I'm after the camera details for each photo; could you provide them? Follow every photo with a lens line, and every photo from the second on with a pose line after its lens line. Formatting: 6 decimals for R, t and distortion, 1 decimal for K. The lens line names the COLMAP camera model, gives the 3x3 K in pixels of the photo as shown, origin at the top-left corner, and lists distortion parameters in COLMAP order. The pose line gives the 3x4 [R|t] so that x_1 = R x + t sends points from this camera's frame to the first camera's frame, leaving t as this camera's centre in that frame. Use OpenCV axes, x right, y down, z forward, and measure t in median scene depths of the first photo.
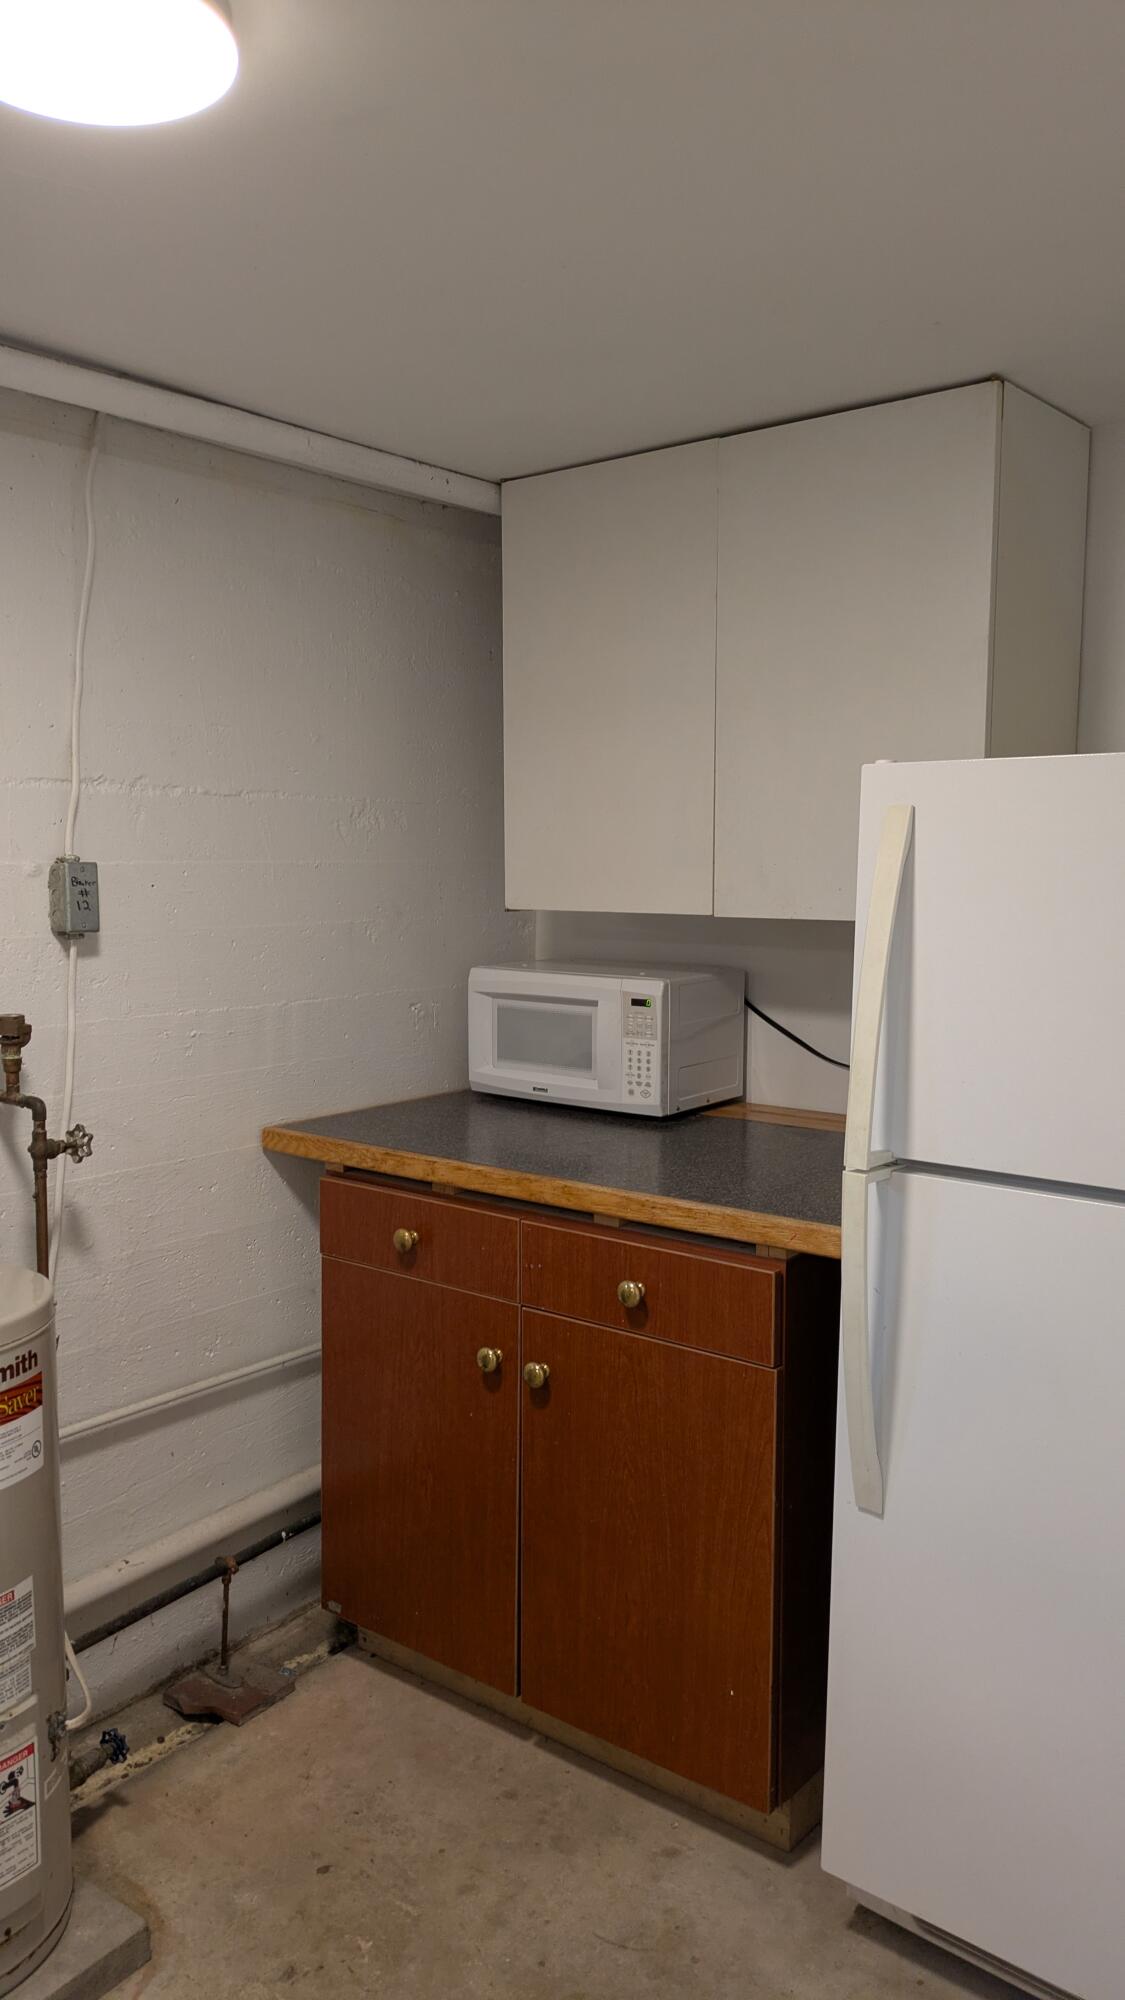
lens RADIAL K [[1489.3, 0, 566.5], [0, 1489.3, 1016.6], [0, 0, 1]] dist [0.056701, -0.054522]
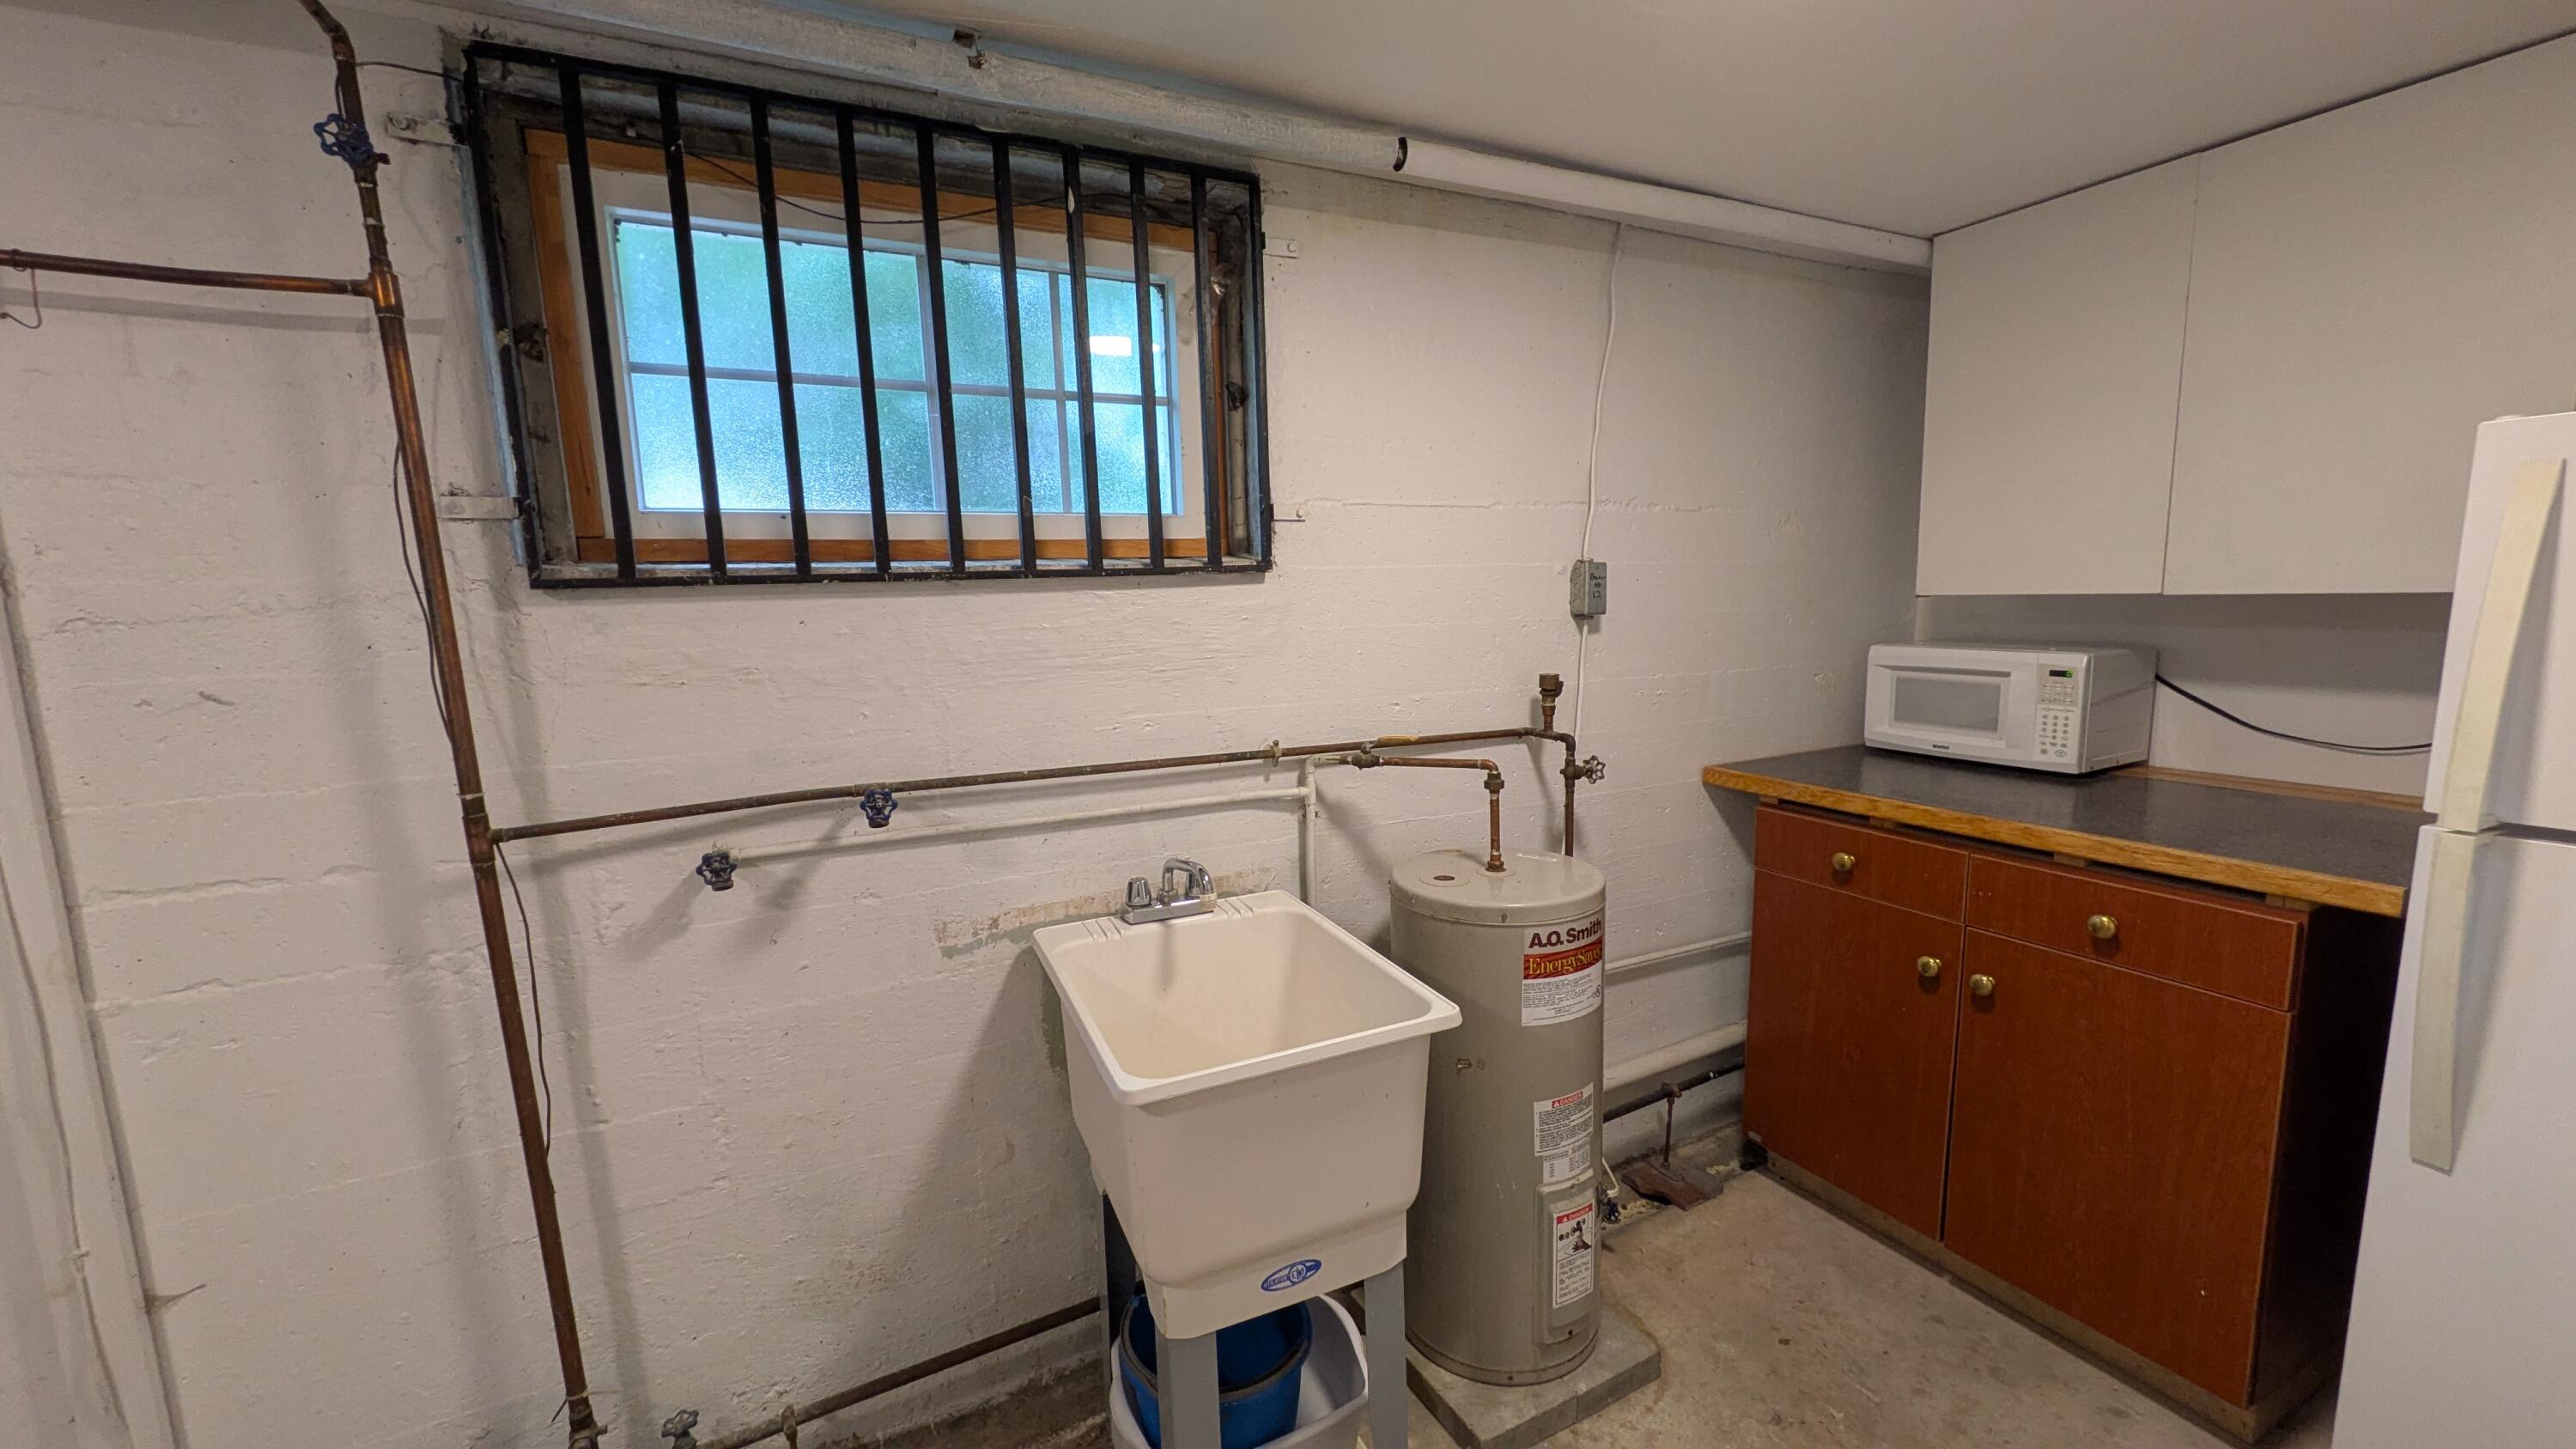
lens RADIAL K [[1006.7, 0, 1290.4], [0, 1006.7, 733.2], [0, 0, 1]] dist [-0.001187, 0.000411]
pose [[0.911619, 0.034365, -0.409597, -0.192755], [-0.020739, 0.999075, 0.037665, 0.021790], [0.410513, -0.025841, 0.911489, 0.054117]]
